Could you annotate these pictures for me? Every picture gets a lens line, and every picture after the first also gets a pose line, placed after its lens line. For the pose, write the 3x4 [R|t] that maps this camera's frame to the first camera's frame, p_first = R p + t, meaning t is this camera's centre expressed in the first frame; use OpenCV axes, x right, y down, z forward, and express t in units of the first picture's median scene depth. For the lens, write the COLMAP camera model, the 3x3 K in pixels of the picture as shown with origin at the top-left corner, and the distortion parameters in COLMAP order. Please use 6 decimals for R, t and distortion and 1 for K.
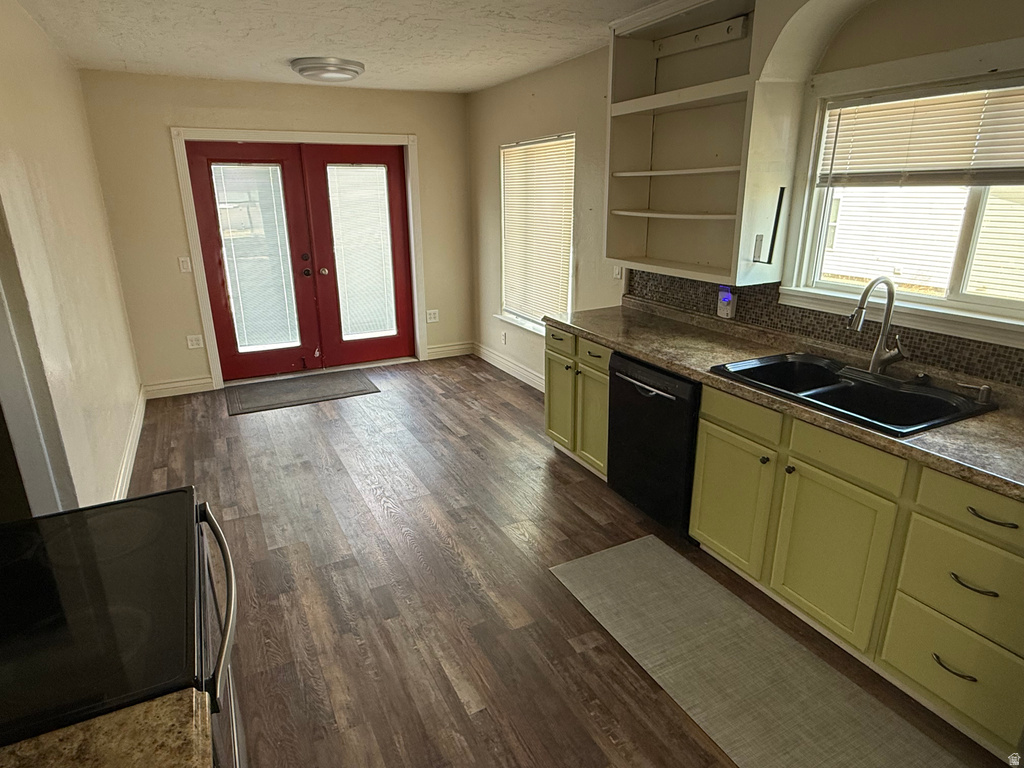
lens RADIAL K [[601.6, 0, 511.8], [0, 601.6, 384.5], [0, 0, 1]] dist [0.000859, -0.000181]
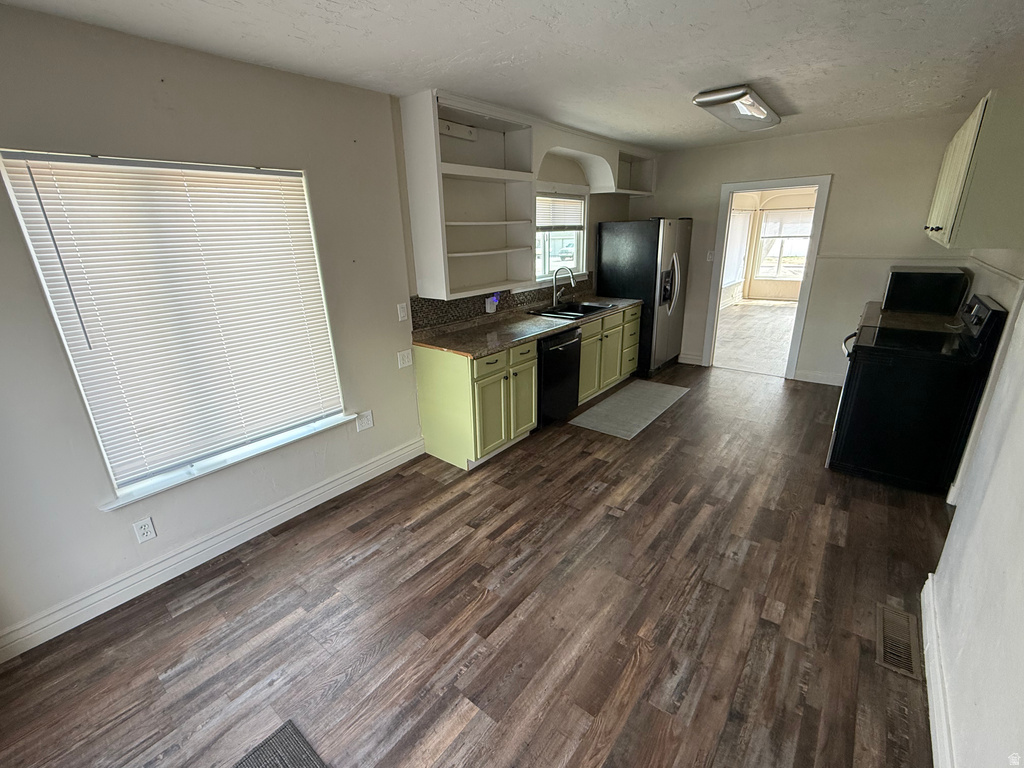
lens RADIAL K [[450.5, 0, 511.8], [0, 450.5, 380.6], [0, 0, 1]] dist [0.002328, 0.000130]
pose [[-0.411222, -0.266348, 0.871754, -0.608020], [0.312482, 0.857216, 0.409310, -0.336262], [-0.856301, 0.440725, -0.269277, 1.044984]]
